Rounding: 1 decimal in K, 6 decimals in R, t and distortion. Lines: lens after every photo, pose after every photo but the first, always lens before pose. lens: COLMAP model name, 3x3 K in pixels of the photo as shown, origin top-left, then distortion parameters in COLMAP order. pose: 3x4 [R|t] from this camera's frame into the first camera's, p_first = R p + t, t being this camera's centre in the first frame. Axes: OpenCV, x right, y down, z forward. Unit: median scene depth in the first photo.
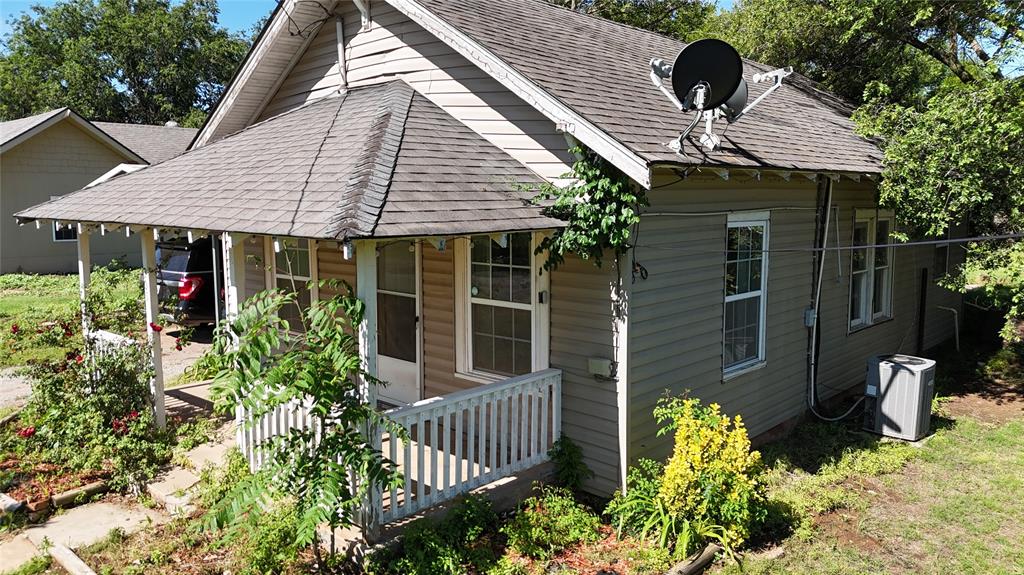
lens RADIAL K [[750.1, 0, 512.0], [0, 750.1, 287.5], [0, 0, 1]] dist [0.062833, -0.064640]
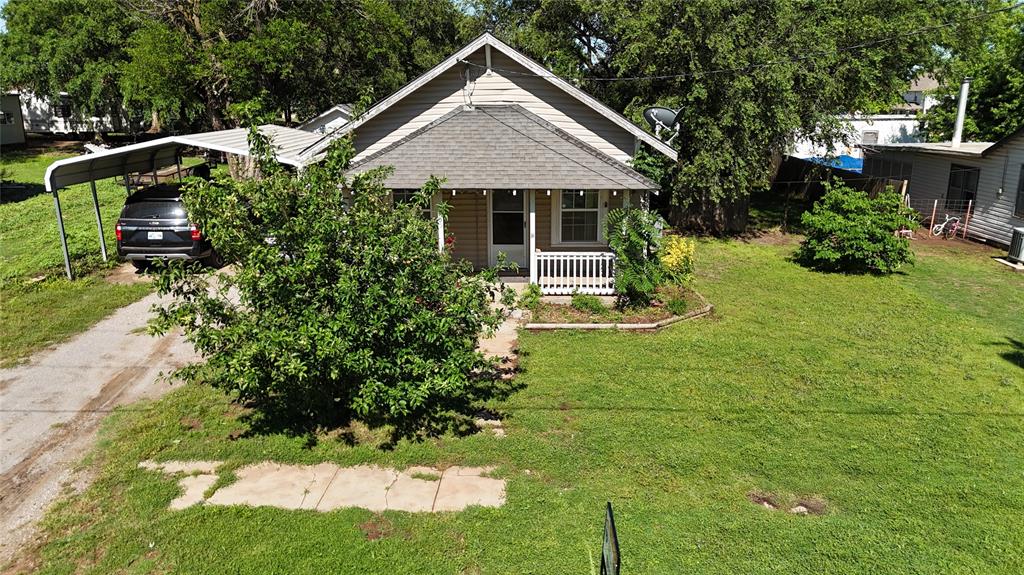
lens RADIAL K [[750.1, 0, 512.0], [0, 750.1, 287.5], [0, 0, 1]] dist [0.062833, -0.064640]
pose [[0.742726, -0.172146, 0.647089, -1.496526], [0.082160, 0.982515, 0.167077, -0.127914], [-0.664536, -0.070928, 0.743882, -0.511163]]
